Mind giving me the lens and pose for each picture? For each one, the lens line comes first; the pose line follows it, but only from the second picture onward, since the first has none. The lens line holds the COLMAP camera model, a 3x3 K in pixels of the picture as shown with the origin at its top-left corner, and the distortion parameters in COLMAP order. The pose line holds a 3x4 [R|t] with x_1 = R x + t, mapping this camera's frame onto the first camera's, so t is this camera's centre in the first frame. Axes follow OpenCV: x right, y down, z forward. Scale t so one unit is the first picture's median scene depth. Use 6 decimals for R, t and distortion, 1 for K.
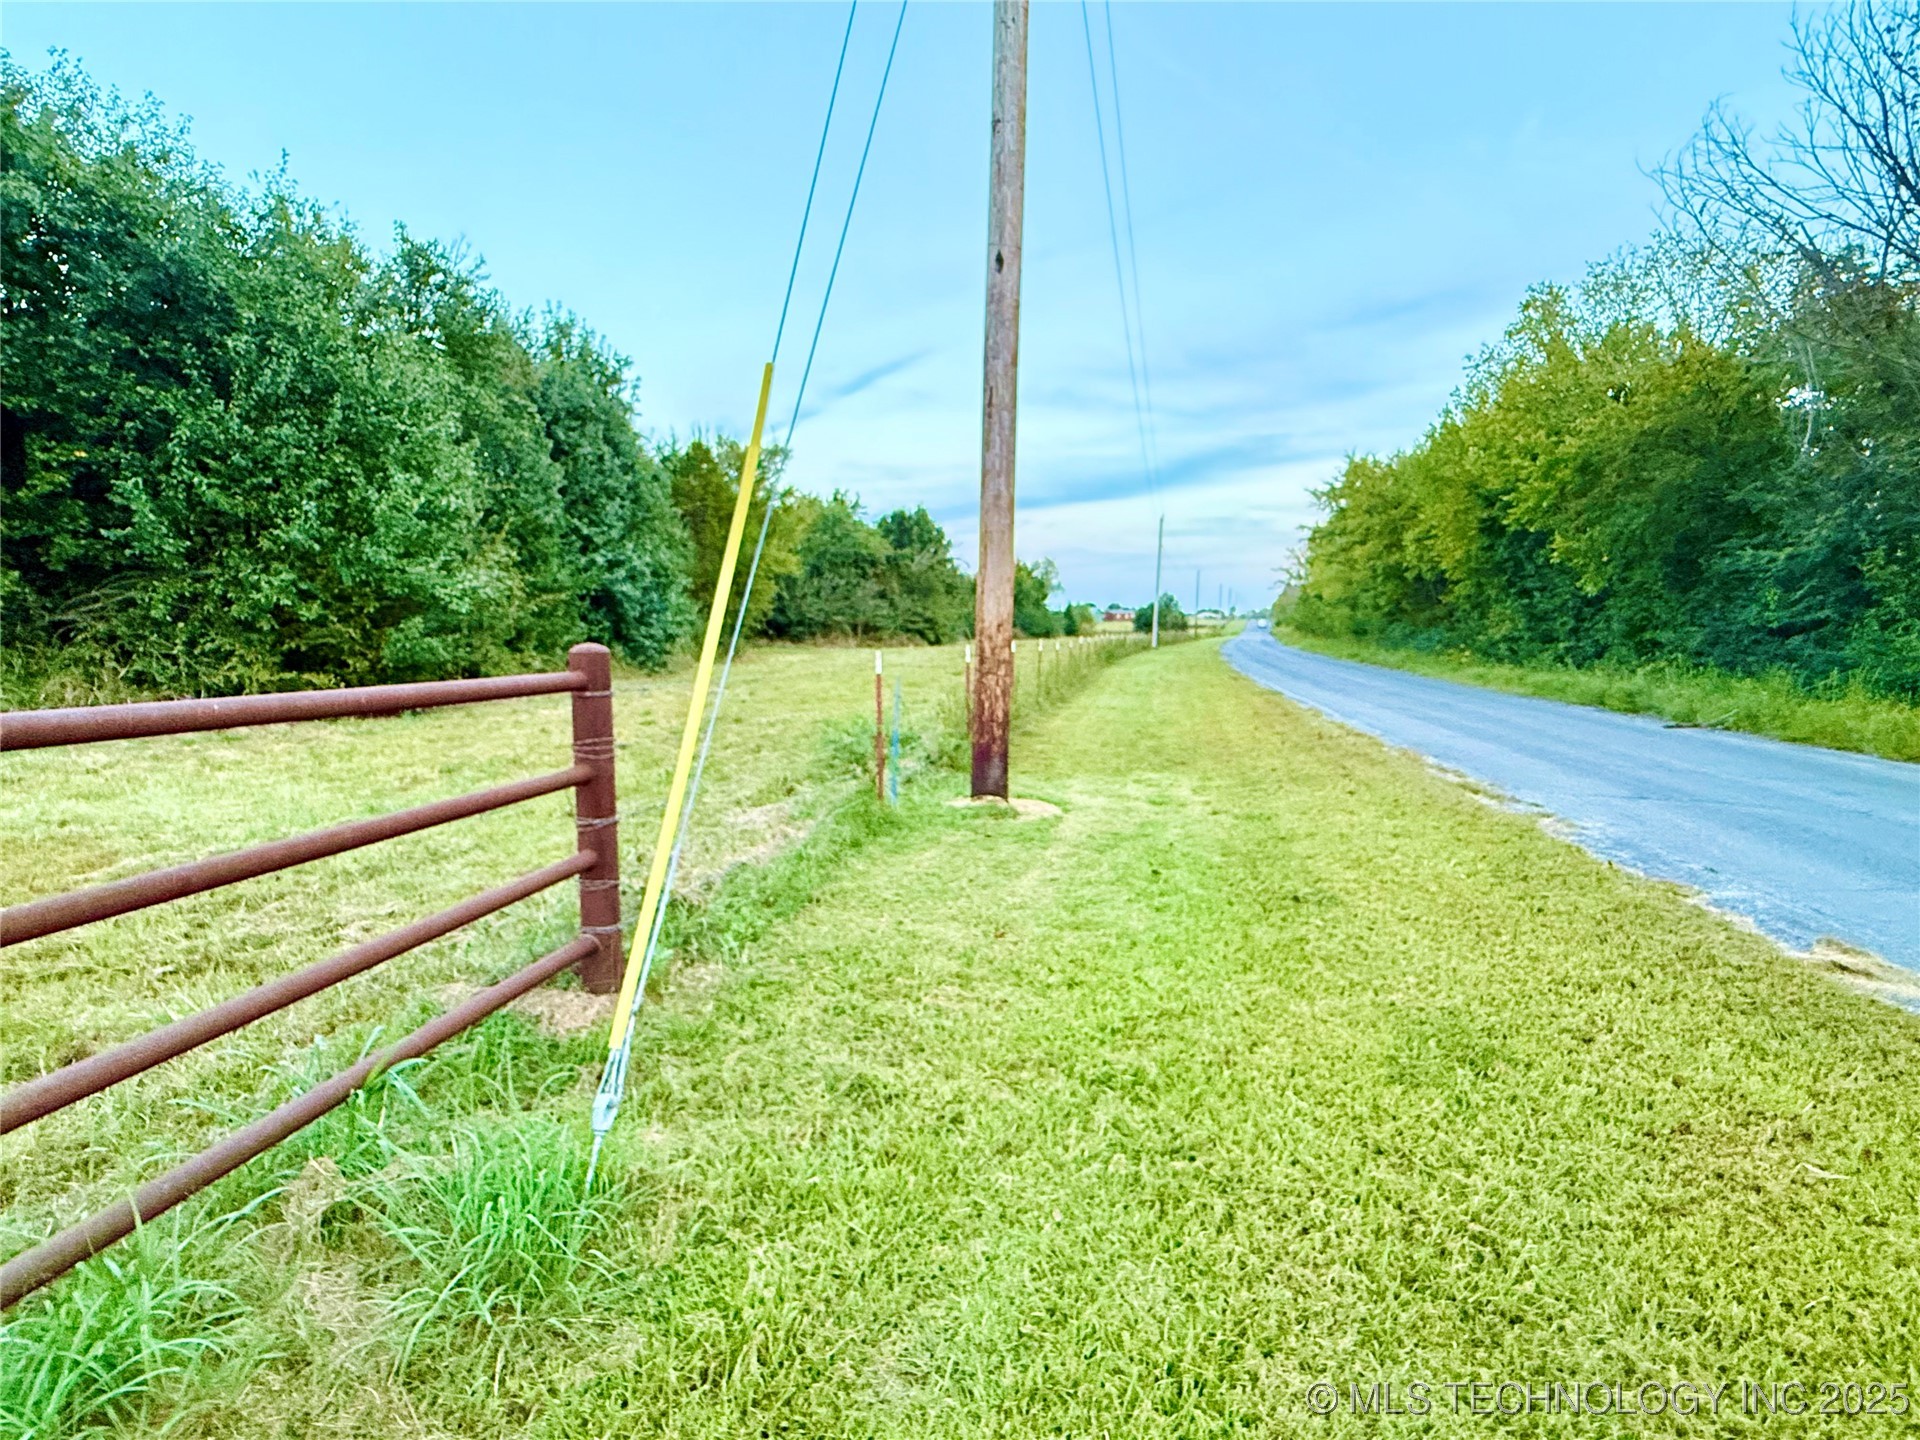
lens RADIAL K [[974.4, 0, 970.1], [0, 974.4, 716.5], [0, 0, 1]] dist [-0.000080, -0.000598]
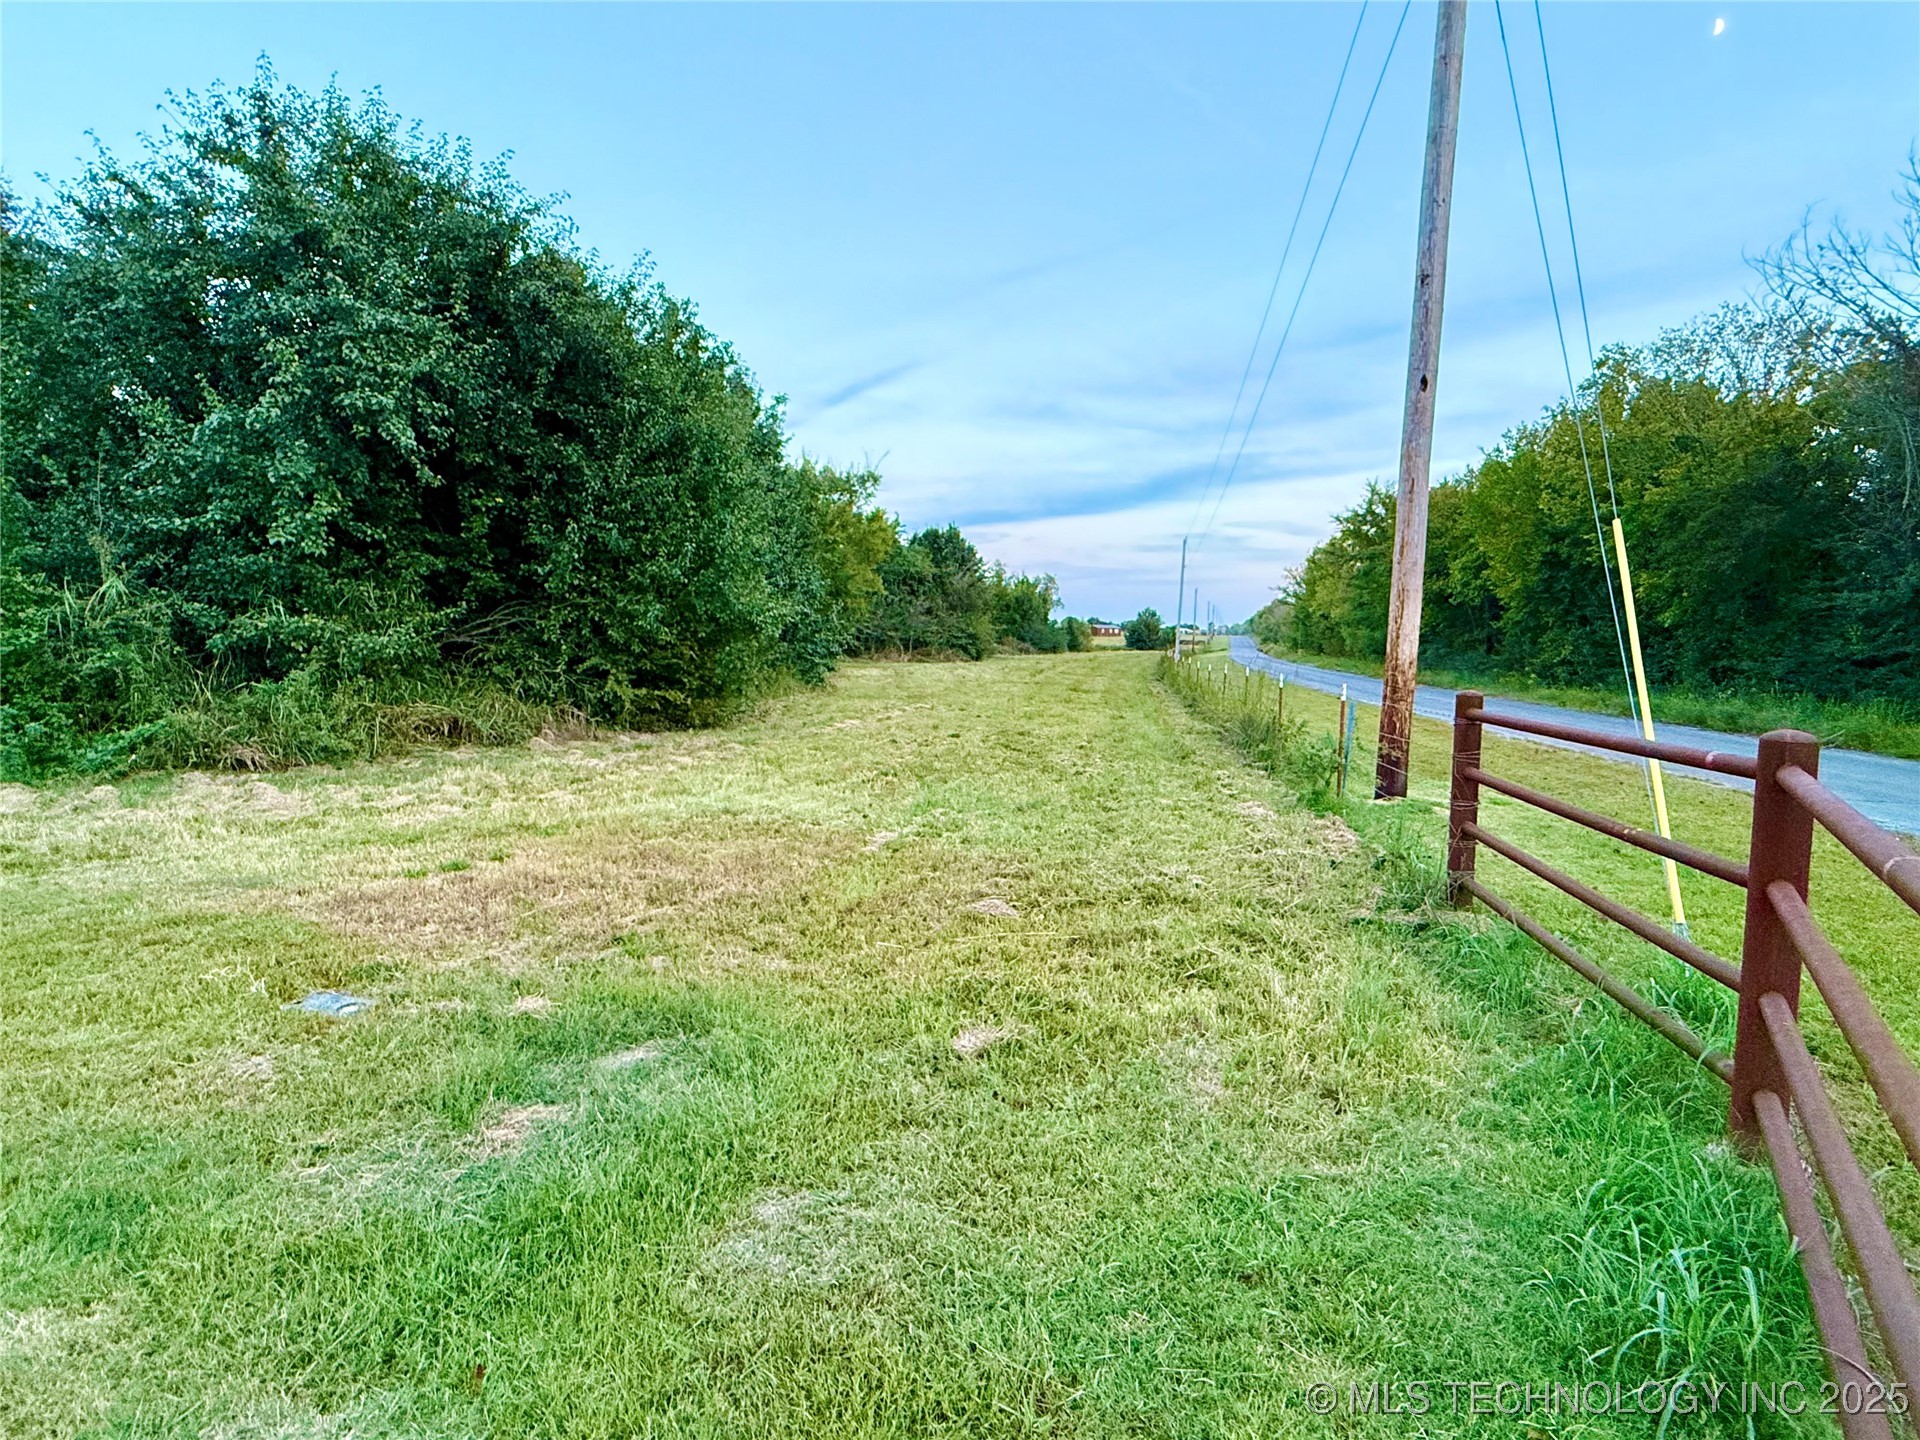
lens RADIAL K [[974.4, 0, 965.6], [0, 974.4, 716.3], [0, 0, 1]] dist [-0.000080, -0.000598]
pose [[0.999495, 0.008335, 0.030666, -0.158515], [-0.007950, 0.999888, -0.012650, -0.000753], [-0.030768, 0.012400, 0.999450, -0.069490]]
